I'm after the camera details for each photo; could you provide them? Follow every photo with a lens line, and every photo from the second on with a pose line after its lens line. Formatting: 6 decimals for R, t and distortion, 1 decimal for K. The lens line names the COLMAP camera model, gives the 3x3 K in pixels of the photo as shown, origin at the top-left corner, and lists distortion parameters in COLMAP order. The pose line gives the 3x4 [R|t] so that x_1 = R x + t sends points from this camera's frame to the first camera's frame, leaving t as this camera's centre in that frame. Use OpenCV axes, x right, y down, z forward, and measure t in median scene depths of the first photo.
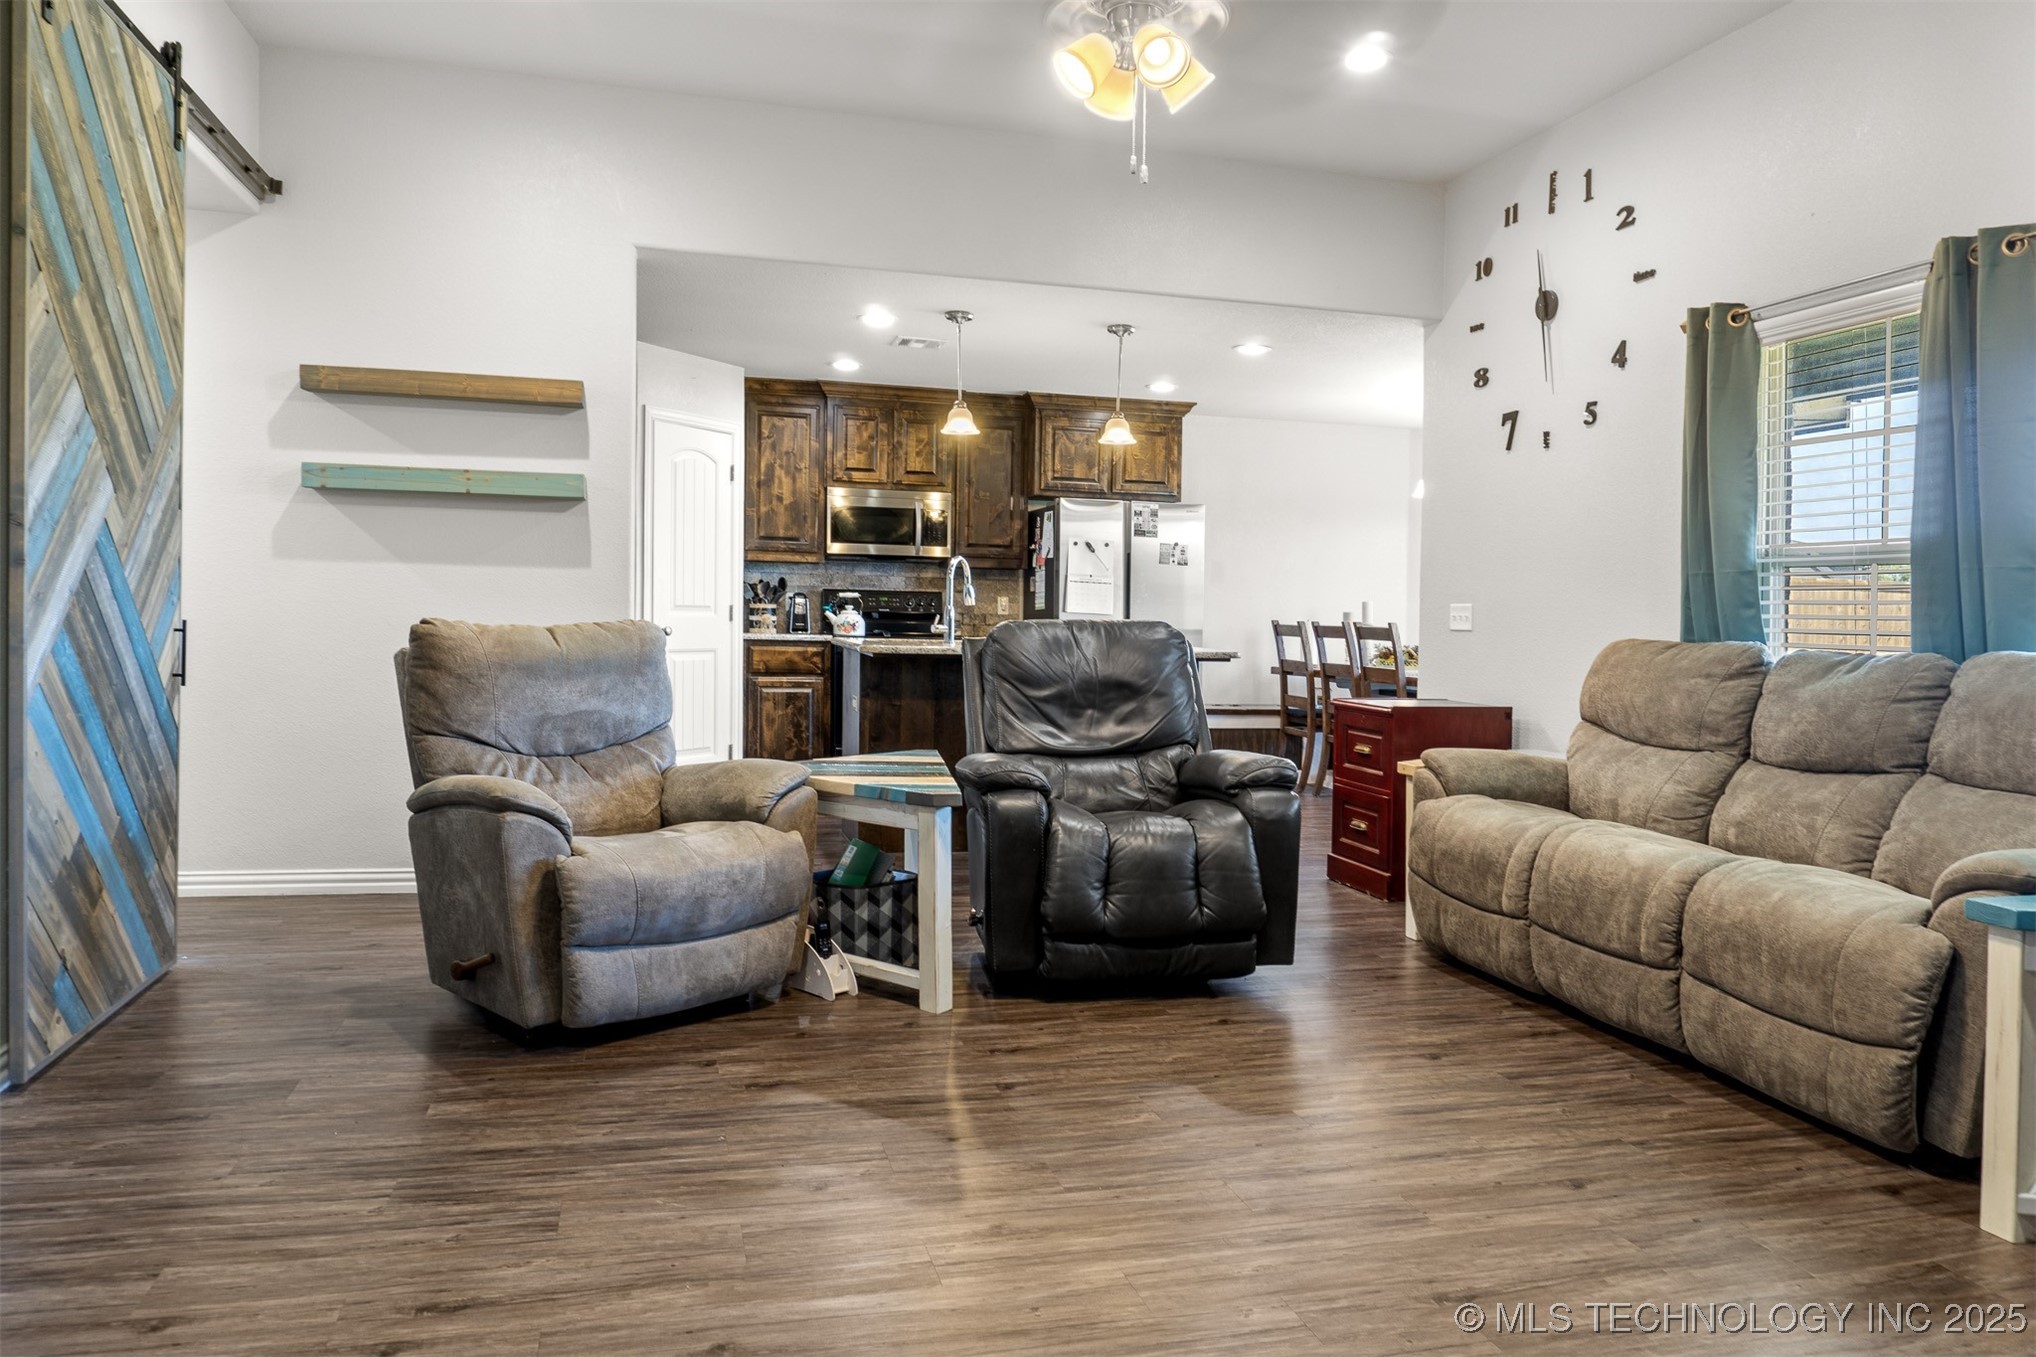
lens RADIAL K [[1362.7, 0, 1001.5], [0, 1362.7, 634.6], [0, 0, 1]] dist [-0.026389, 0.002099]
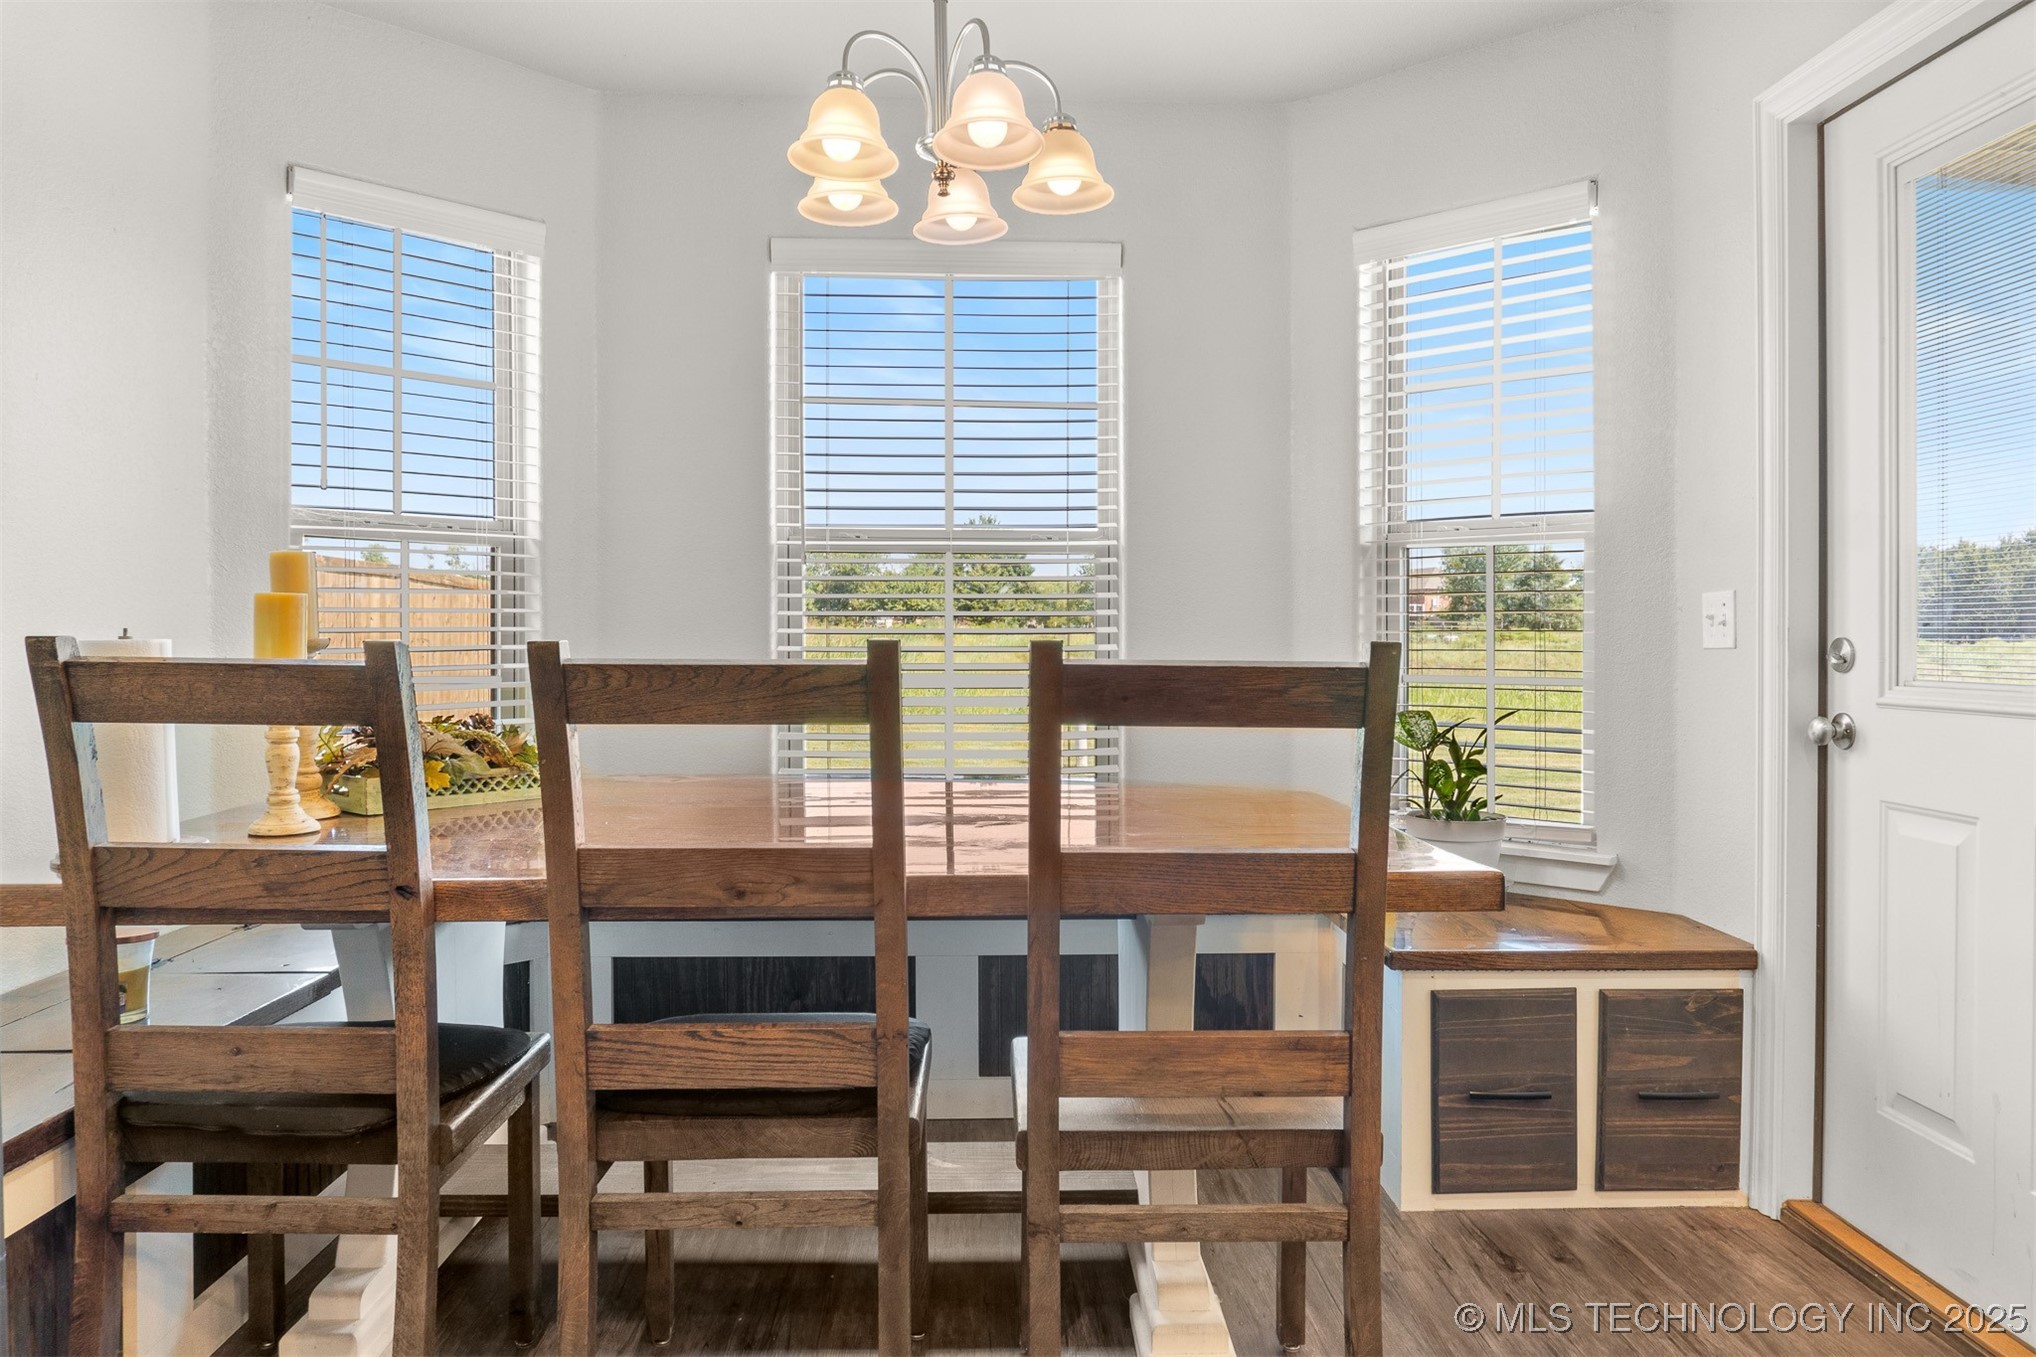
lens RADIAL K [[1362.7, 0, 1030.0], [0, 1362.7, 667.2], [0, 0, 1]] dist [-0.026389, 0.002099]
pose [[0.207166, -0.043593, 0.977334, 0.096154], [0.013227, 0.999040, 0.041758, -0.022683], [-0.978216, 0.004277, 0.207543, 1.557767]]
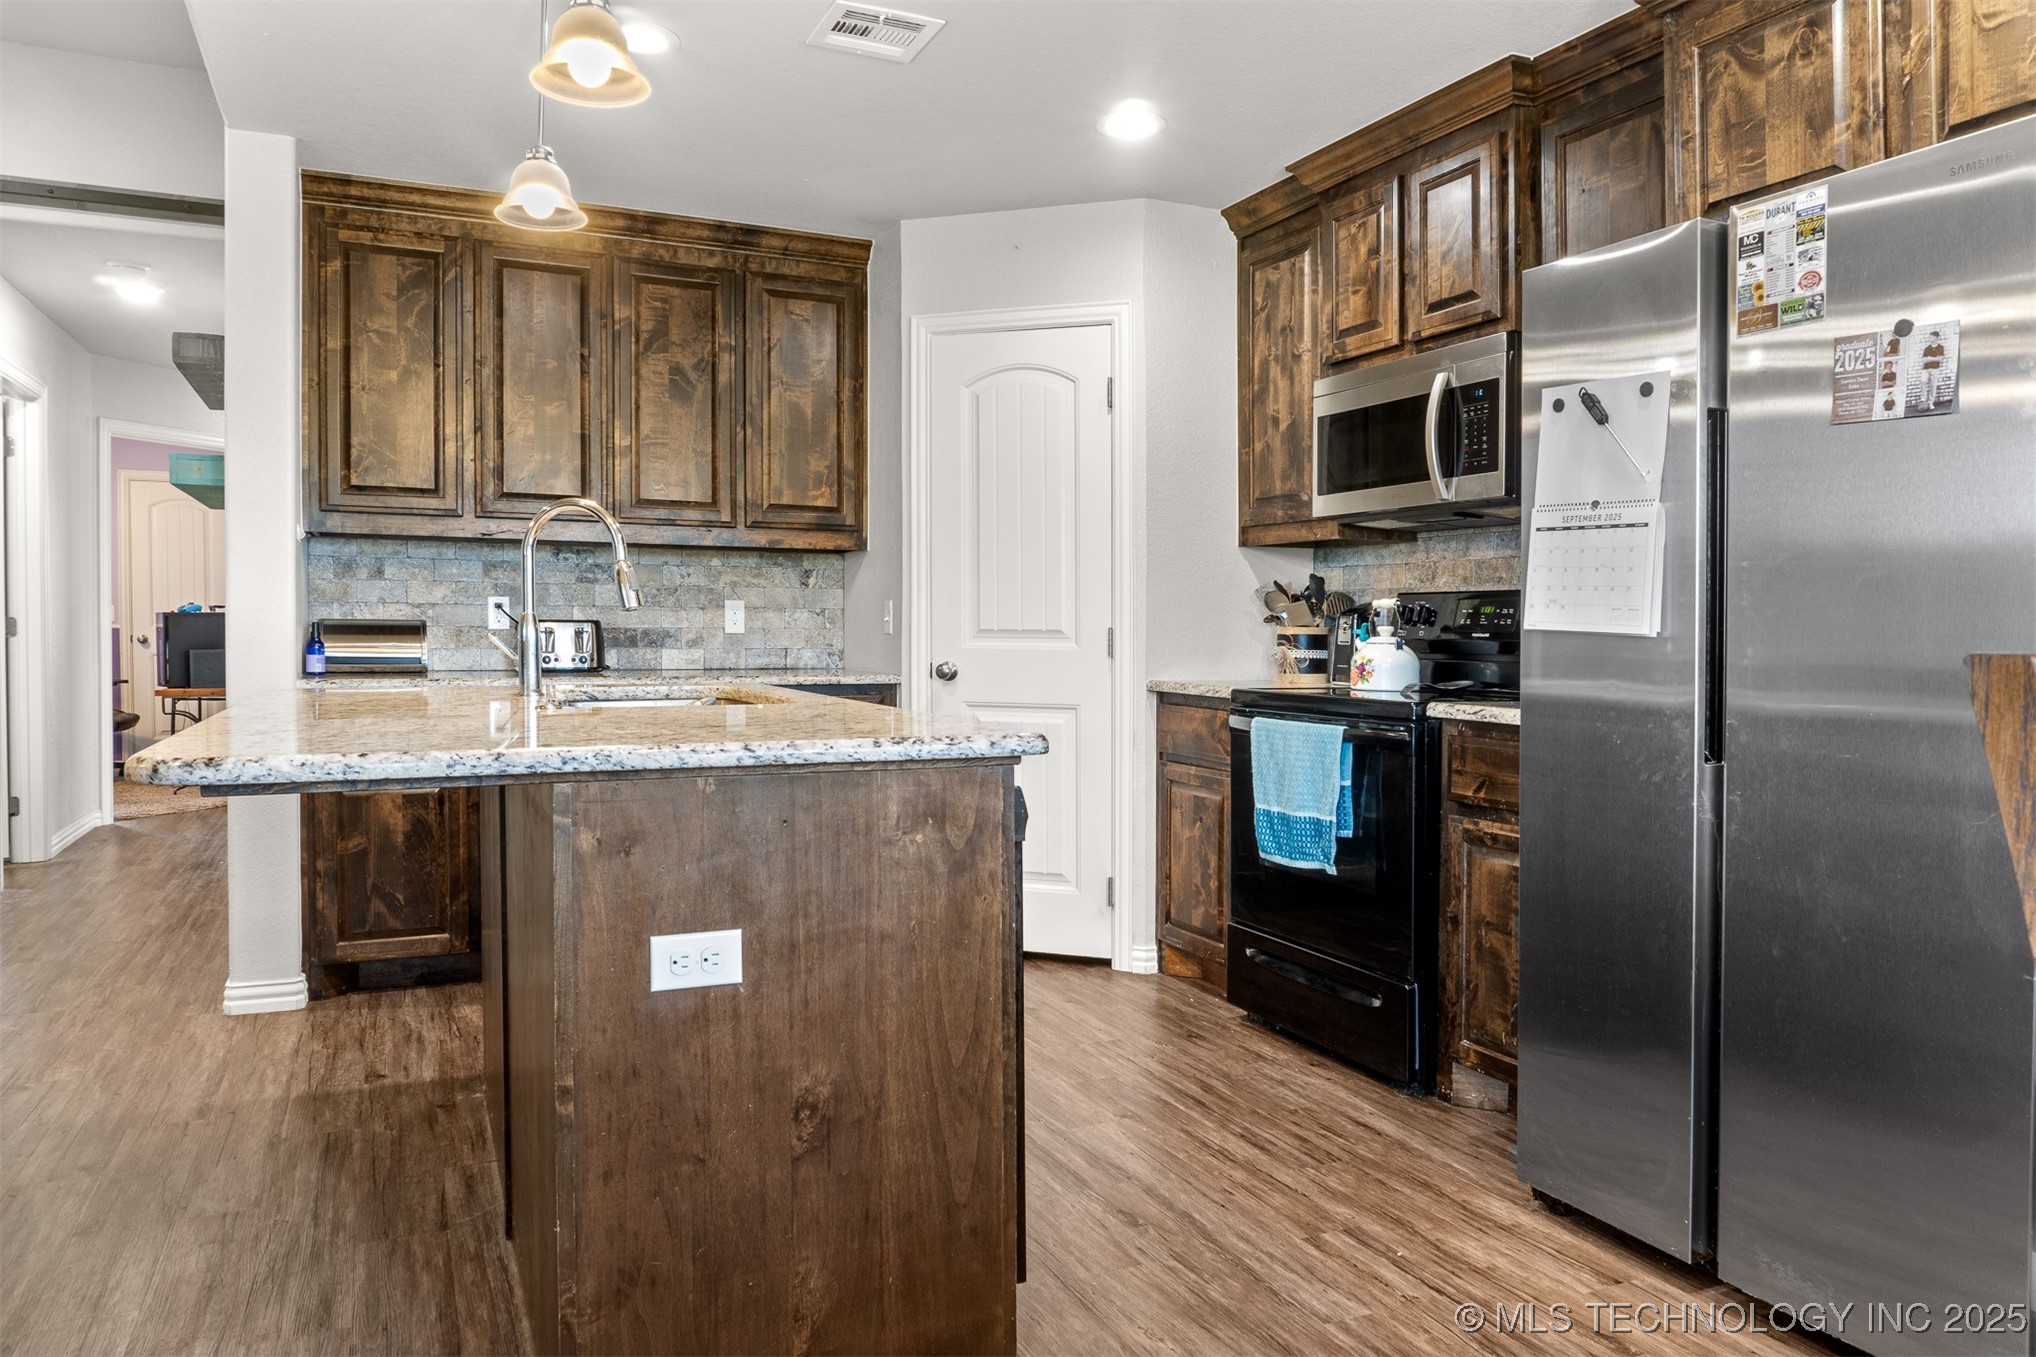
lens RADIAL K [[1362.7, 0, 1034.9], [0, 1362.7, 665.3], [0, 0, 1]] dist [-0.026389, 0.002099]
pose [[0.185967, 0.004411, -0.982546, 0.567982], [-0.020066, 0.999798, 0.000690, -0.010154], [0.982351, 0.019587, 0.186018, 1.407549]]
